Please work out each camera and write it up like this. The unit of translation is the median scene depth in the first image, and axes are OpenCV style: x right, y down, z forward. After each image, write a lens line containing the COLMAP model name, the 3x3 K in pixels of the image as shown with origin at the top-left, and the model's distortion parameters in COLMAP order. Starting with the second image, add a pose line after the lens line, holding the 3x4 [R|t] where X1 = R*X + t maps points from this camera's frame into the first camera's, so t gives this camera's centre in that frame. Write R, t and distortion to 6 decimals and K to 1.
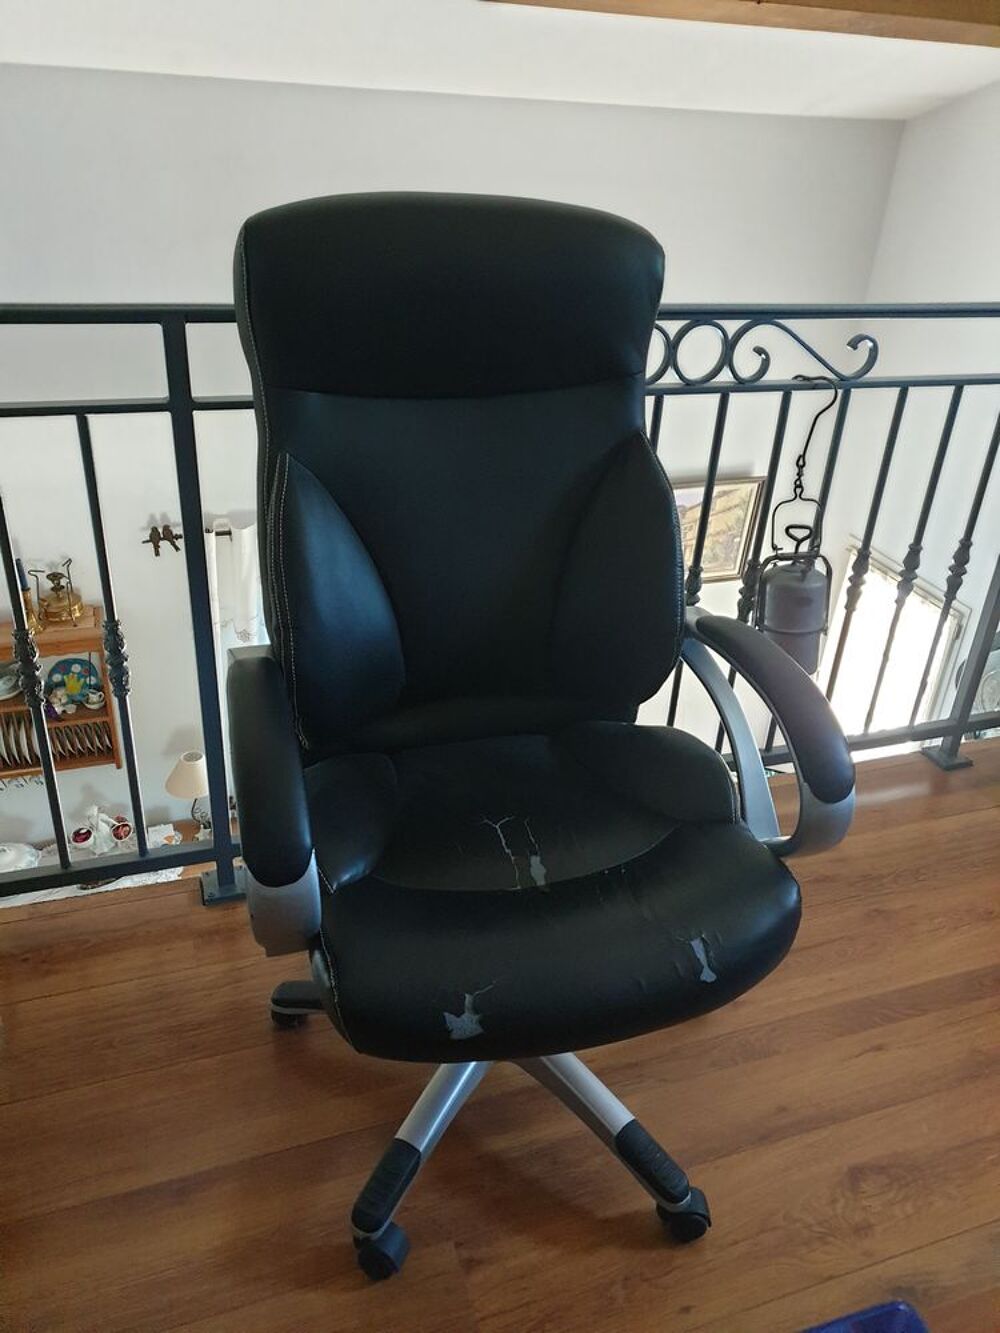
lens RADIAL K [[1005.4, 0, 435.6], [0, 1005.4, 671.4], [0, 0, 1]] dist [0.058885, -0.177195]
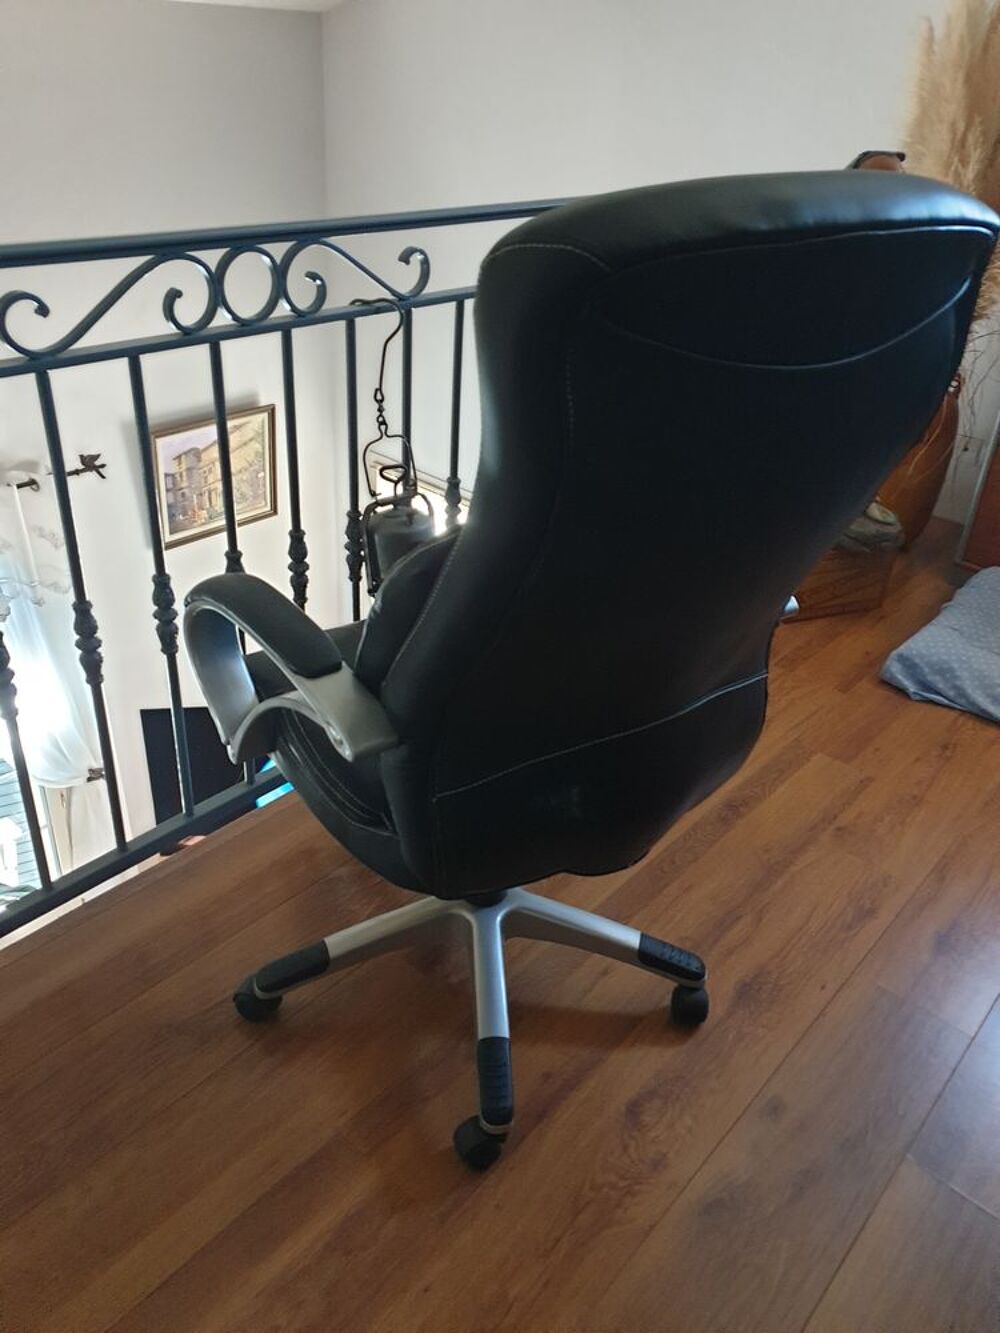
lens RADIAL K [[1005.4, 0, 435.6], [0, 1005.4, 671.4], [0, 0, 1]] dist [0.058885, -0.177195]
pose [[0.860038, -0.263879, 0.436695, -0.055626], [0.232960, 0.964543, 0.124042, -0.068452], [-0.453943, -0.004948, 0.891017, 0.165289]]
